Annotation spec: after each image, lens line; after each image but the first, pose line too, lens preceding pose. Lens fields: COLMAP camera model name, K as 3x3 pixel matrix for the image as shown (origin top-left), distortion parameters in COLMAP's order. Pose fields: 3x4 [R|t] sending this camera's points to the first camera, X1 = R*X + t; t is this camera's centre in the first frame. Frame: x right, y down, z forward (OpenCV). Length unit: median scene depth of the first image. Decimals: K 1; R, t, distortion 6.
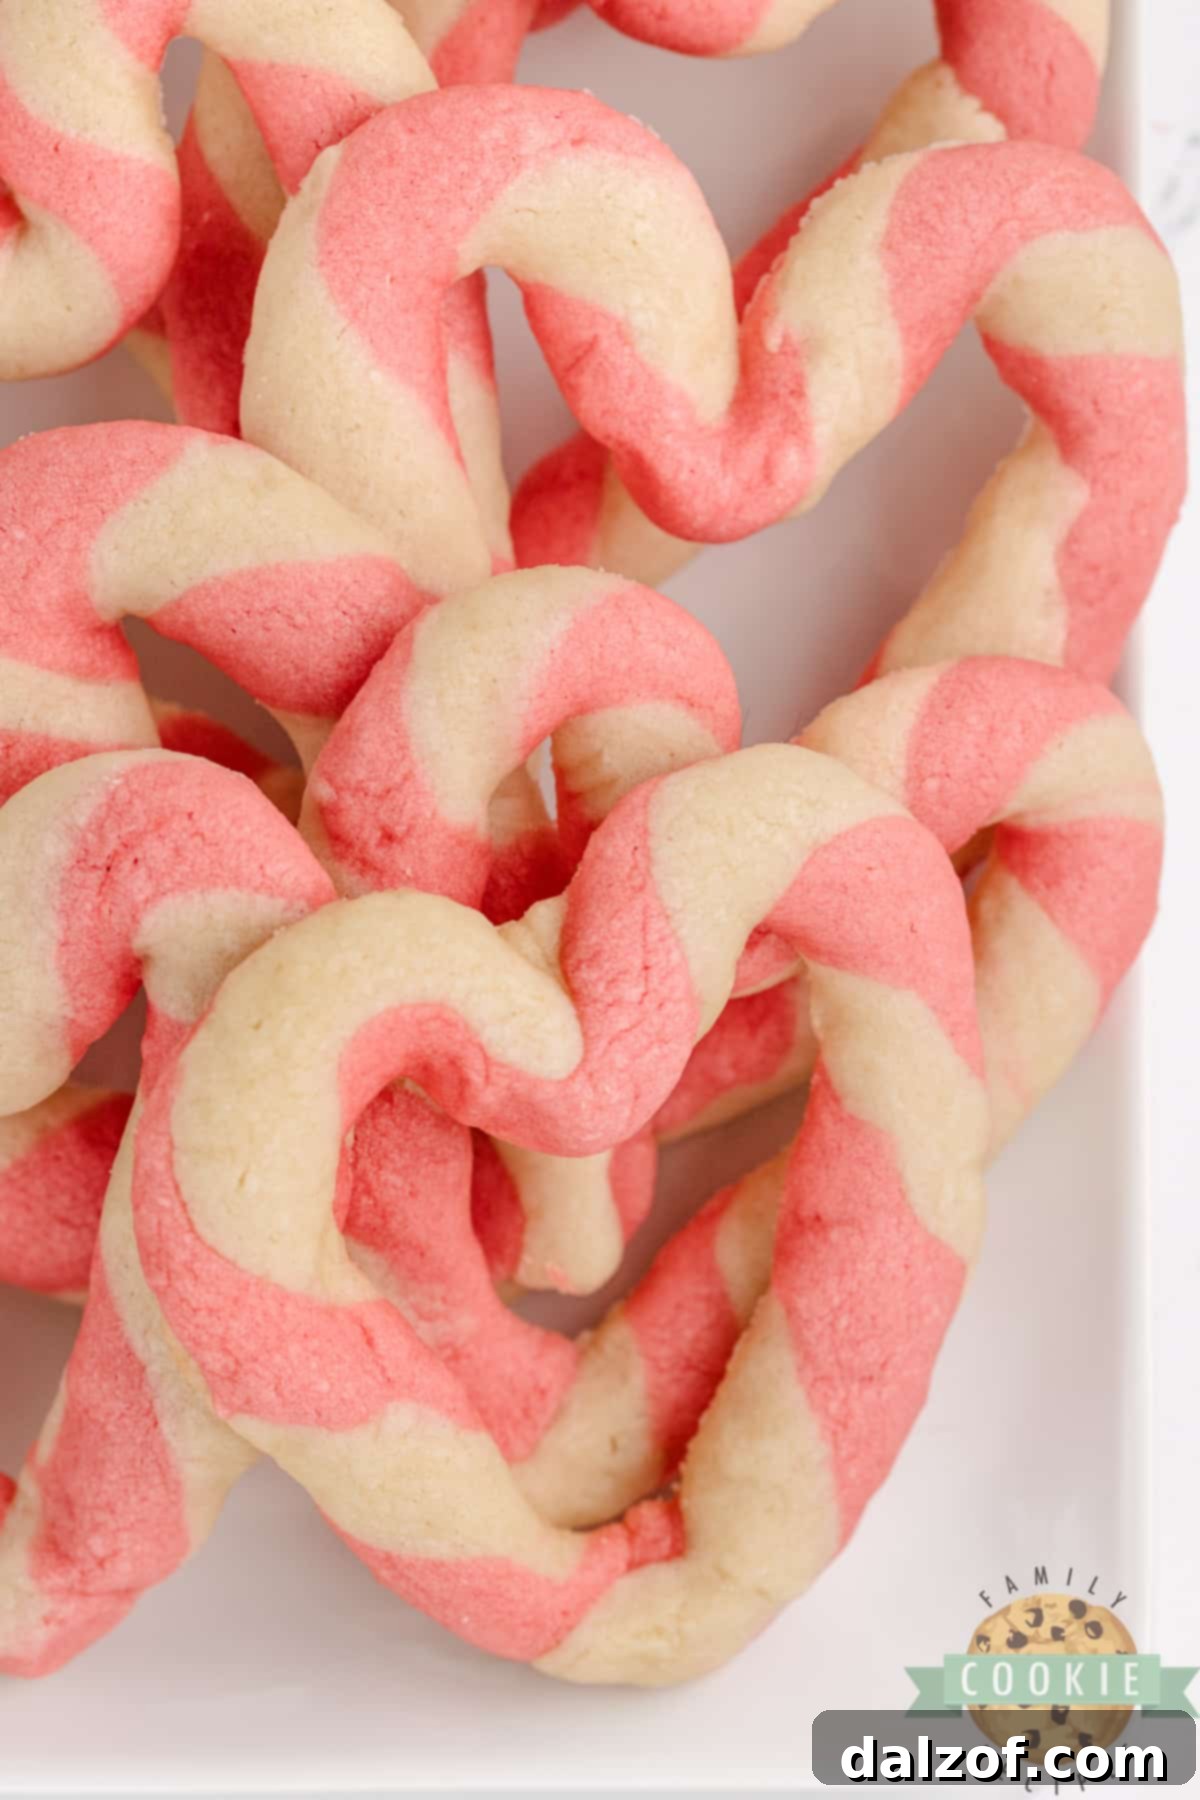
lens RADIAL K [[6041.2, 0, 521.2], [0, 6041.2, 901.0], [0, 0, 1]] dist [0.192413, -14.051090]
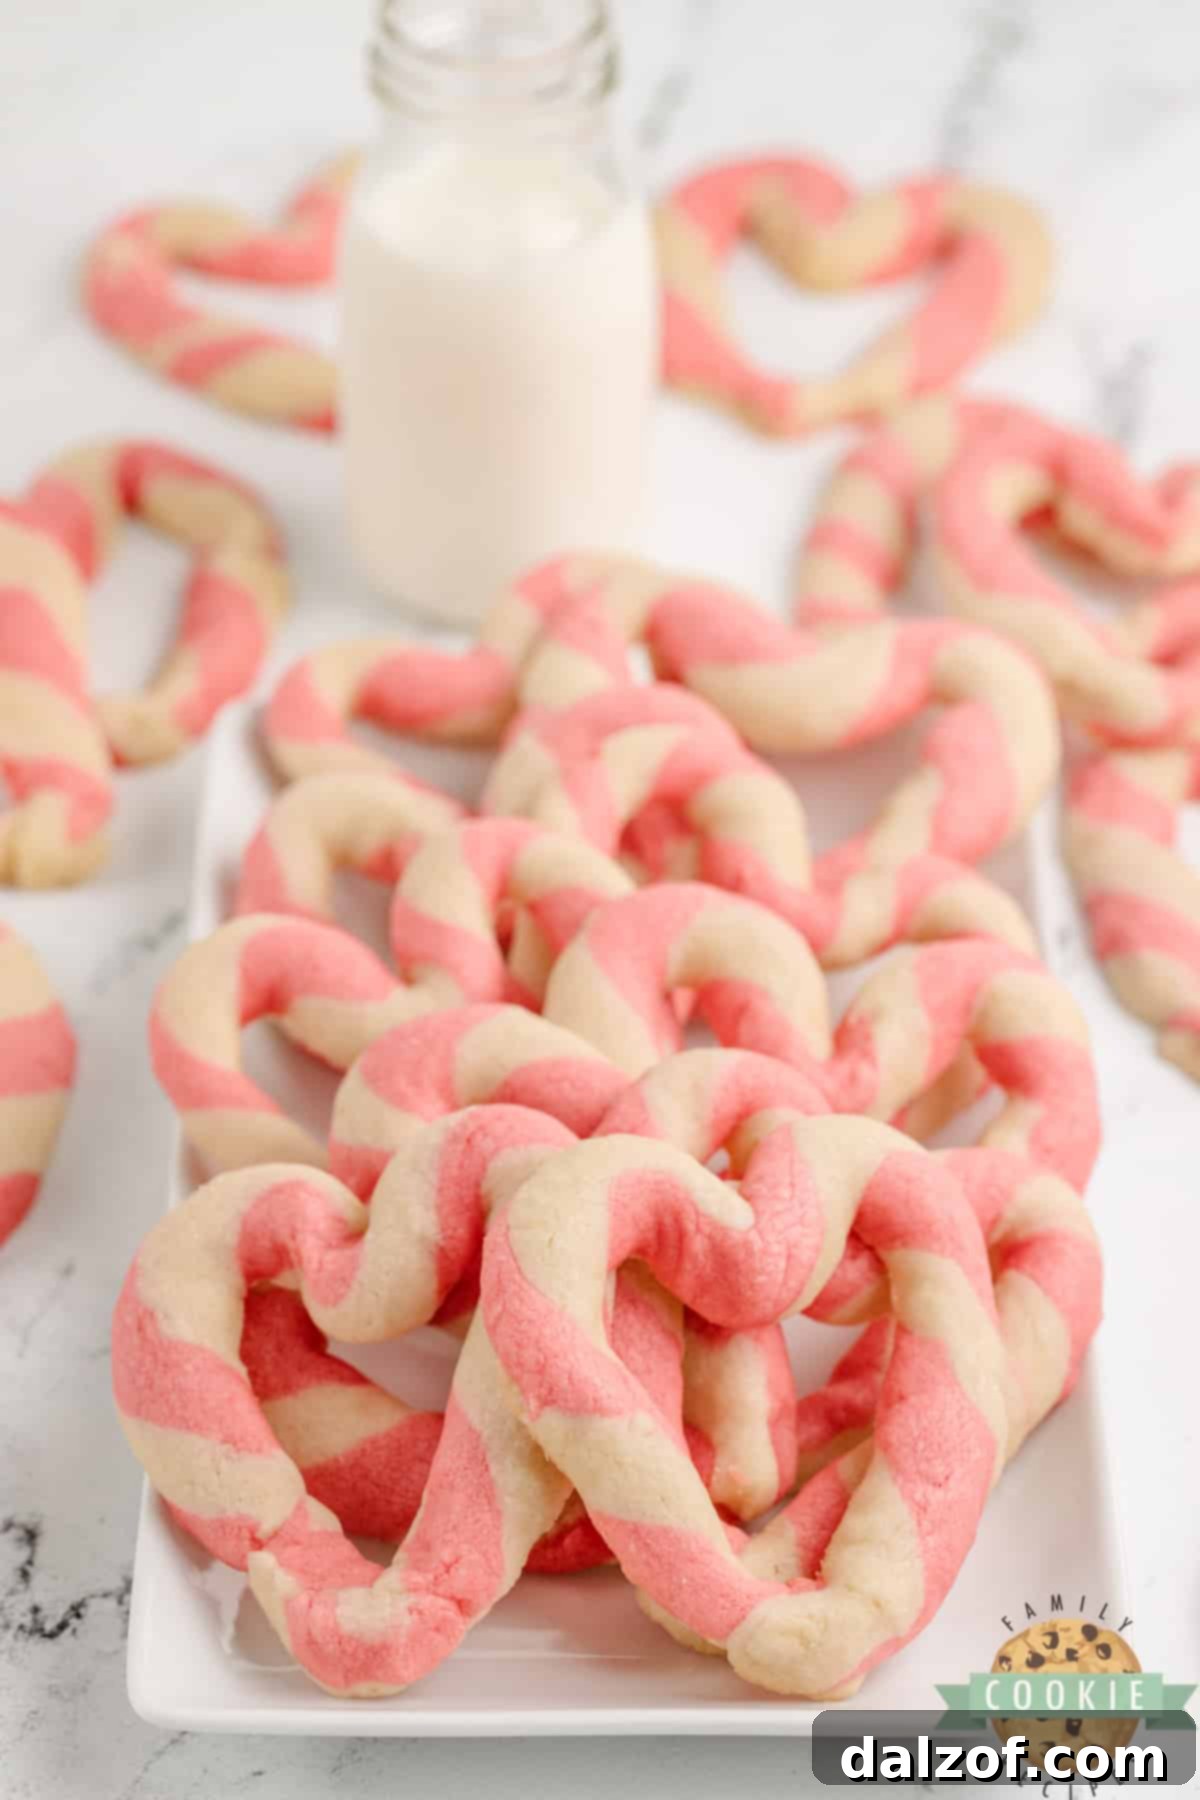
lens RADIAL K [[6041.2, 0, 521.2], [0, 6041.2, 901.0], [0, 0, 1]] dist [0.192413, -14.051090]
pose [[0.999970, 0.007227, 0.002656, -0.056904], [-0.002801, 0.662781, -0.748808, 1.168901], [-0.007172, 0.748778, 0.662782, -0.154855]]
